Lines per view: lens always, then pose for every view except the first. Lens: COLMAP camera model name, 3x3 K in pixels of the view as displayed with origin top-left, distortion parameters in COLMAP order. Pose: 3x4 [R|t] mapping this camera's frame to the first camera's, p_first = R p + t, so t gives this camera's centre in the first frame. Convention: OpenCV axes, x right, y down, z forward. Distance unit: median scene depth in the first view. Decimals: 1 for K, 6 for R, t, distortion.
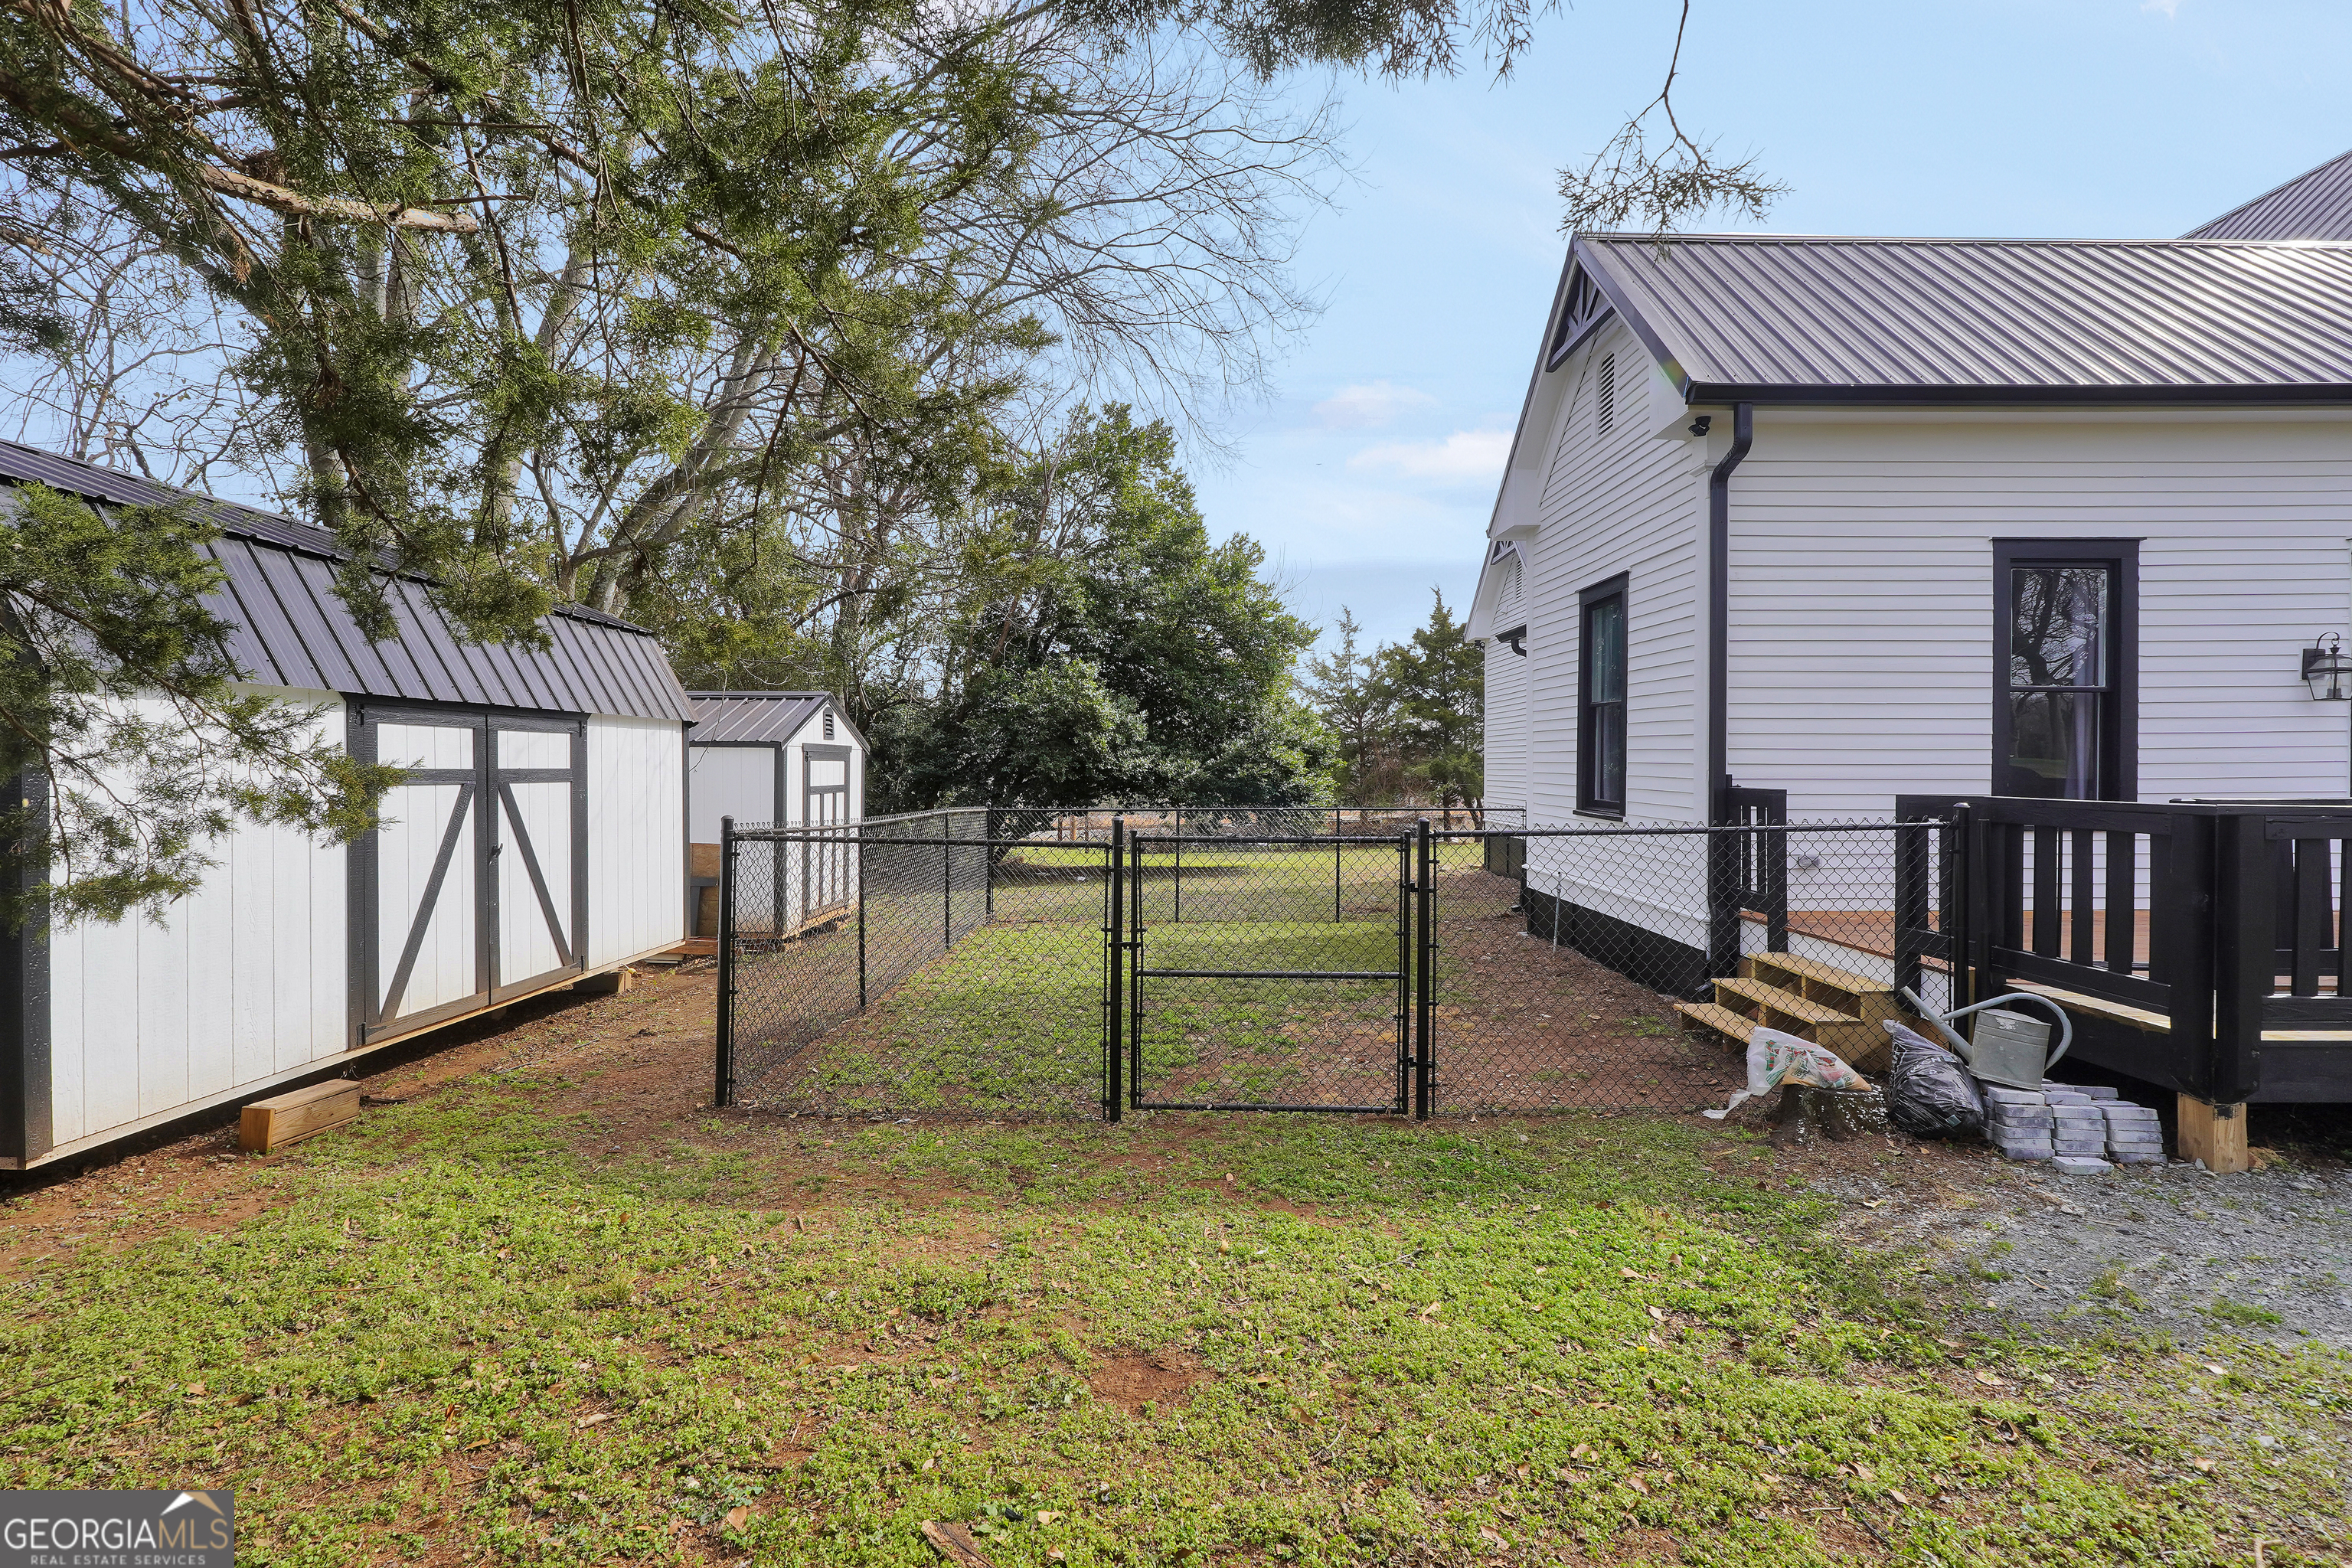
lens RADIAL K [[1025.0, 0, 1175.1], [0, 1025.0, 774.5], [0, 0, 1]] dist [-0.002659, -0.000161]
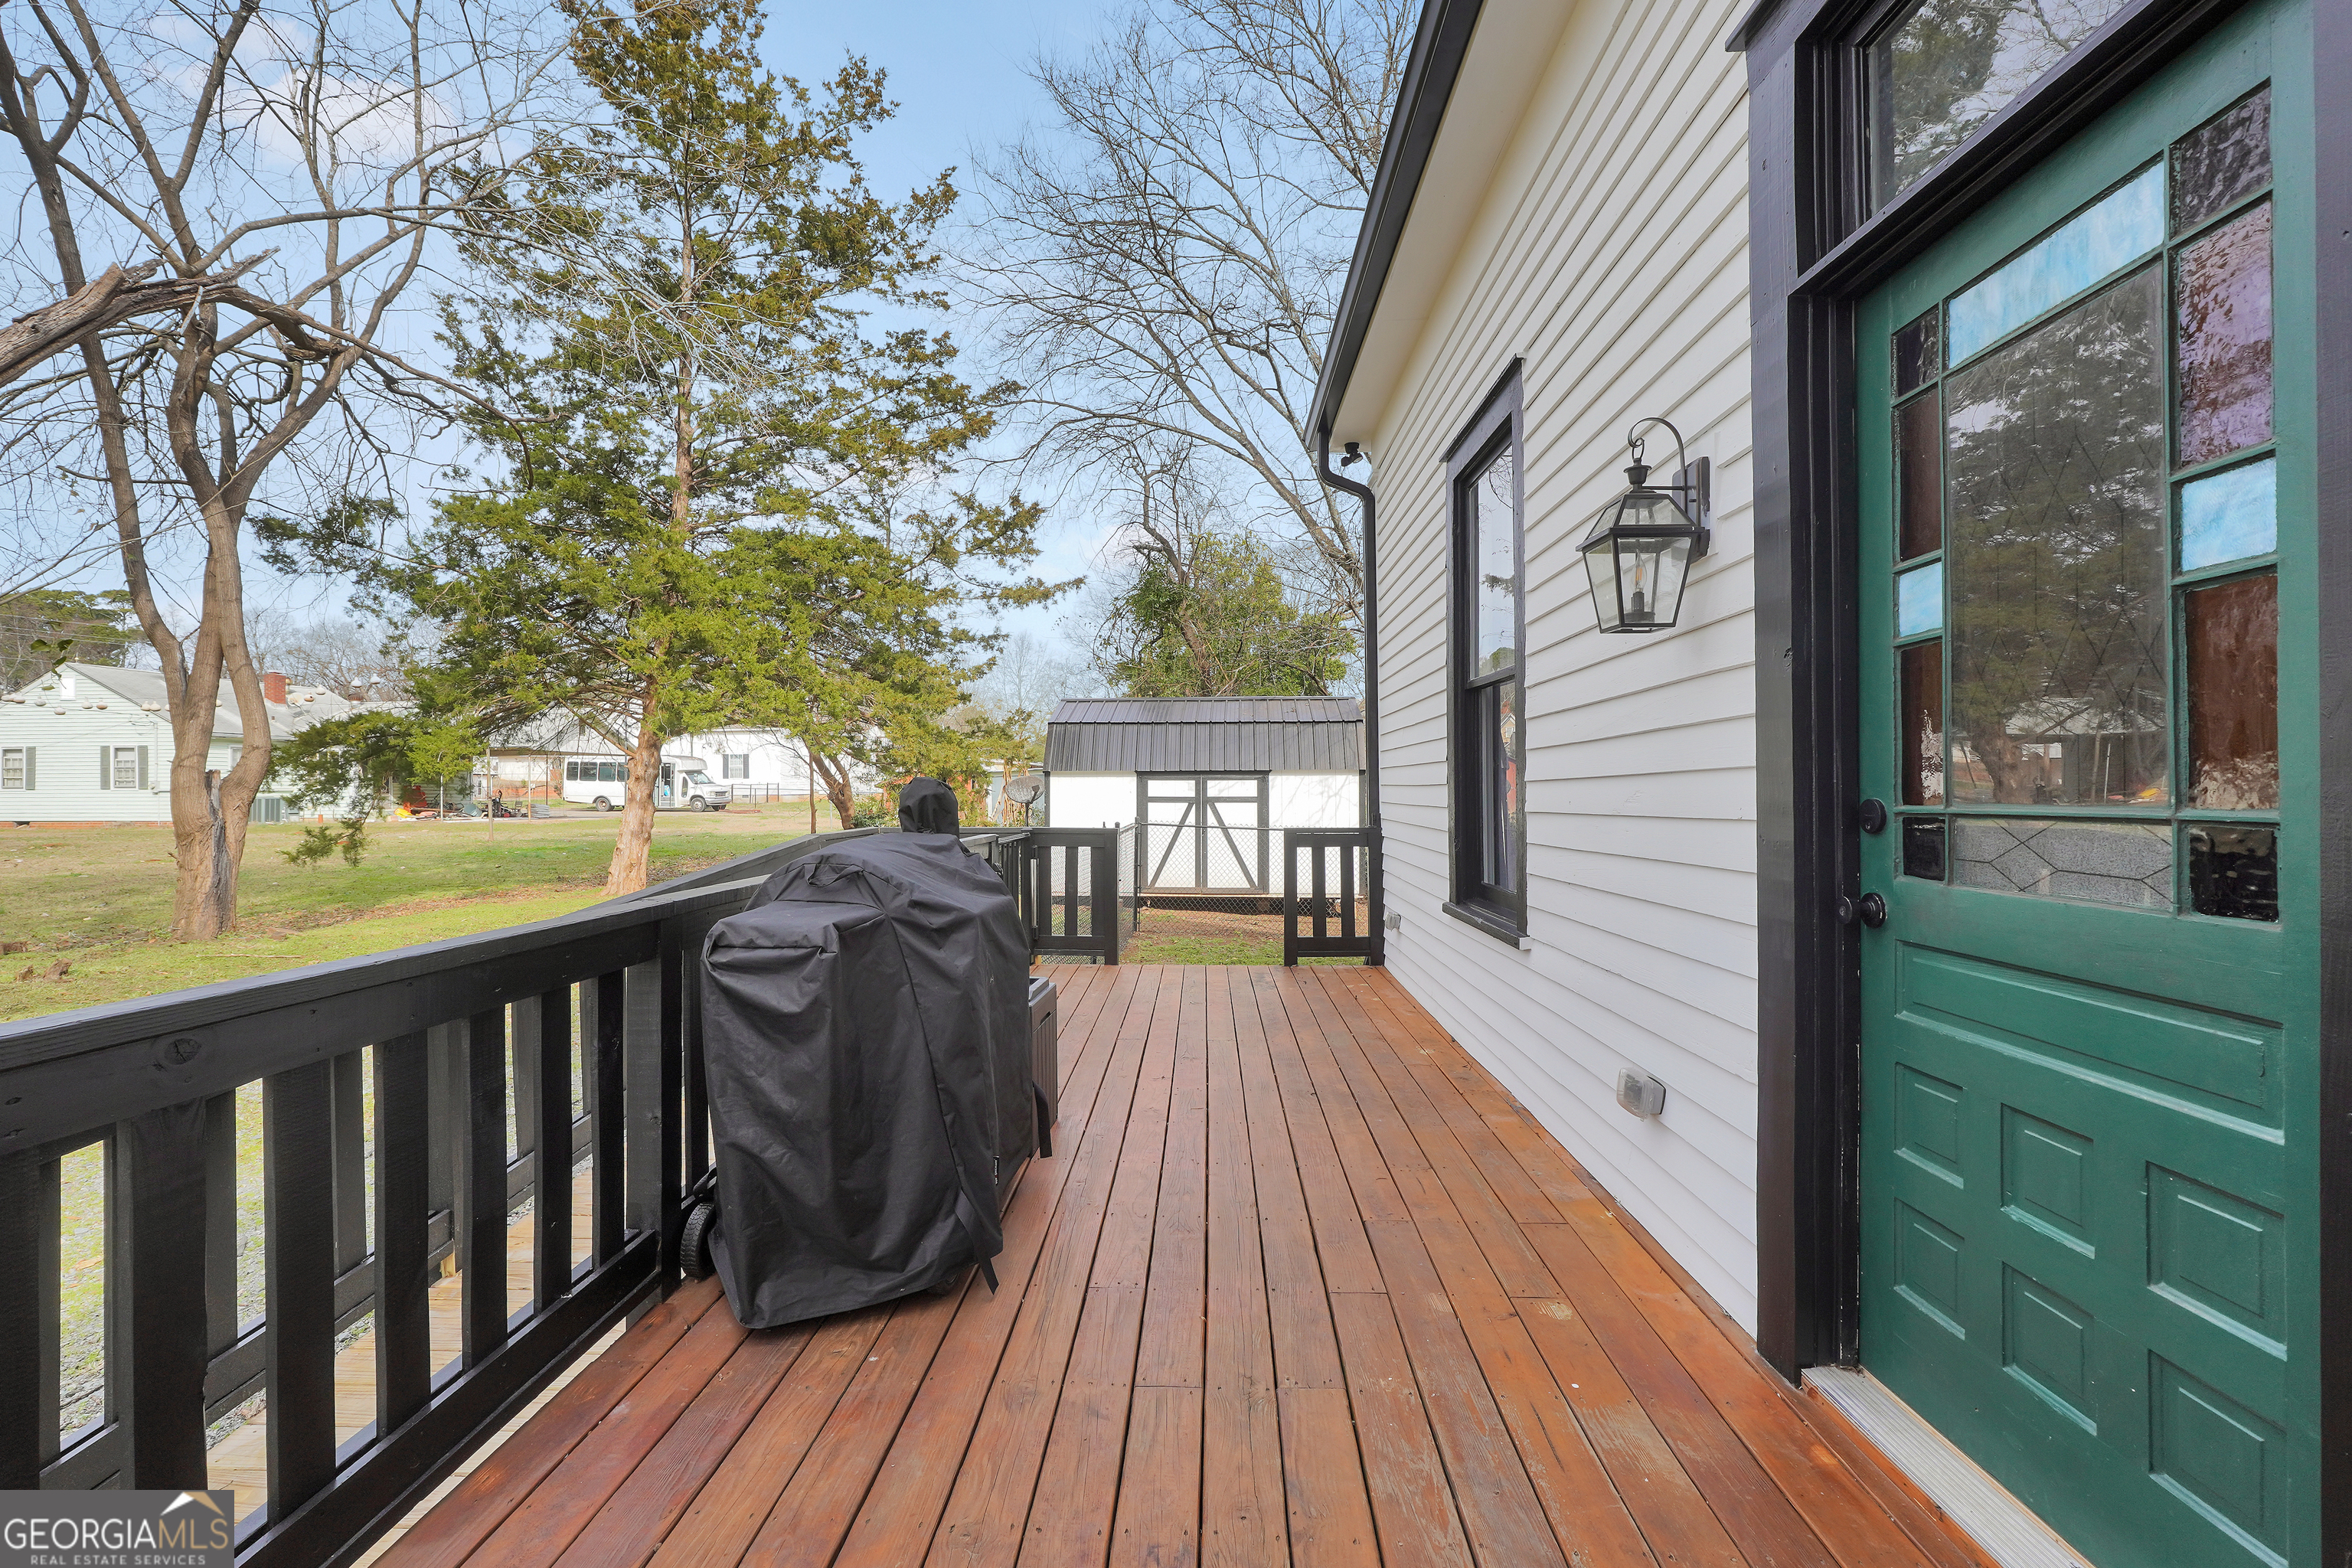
lens RADIAL K [[1025.0, 0, 1172.1], [0, 1025.0, 776.2], [0, 0, 1]] dist [-0.002659, -0.000161]
pose [[-0.034026, 0.000254, -0.999421, 1.746952], [-0.005460, 0.999985, 0.000440, -0.053864], [0.999406, 0.005471, -0.034024, 0.989411]]
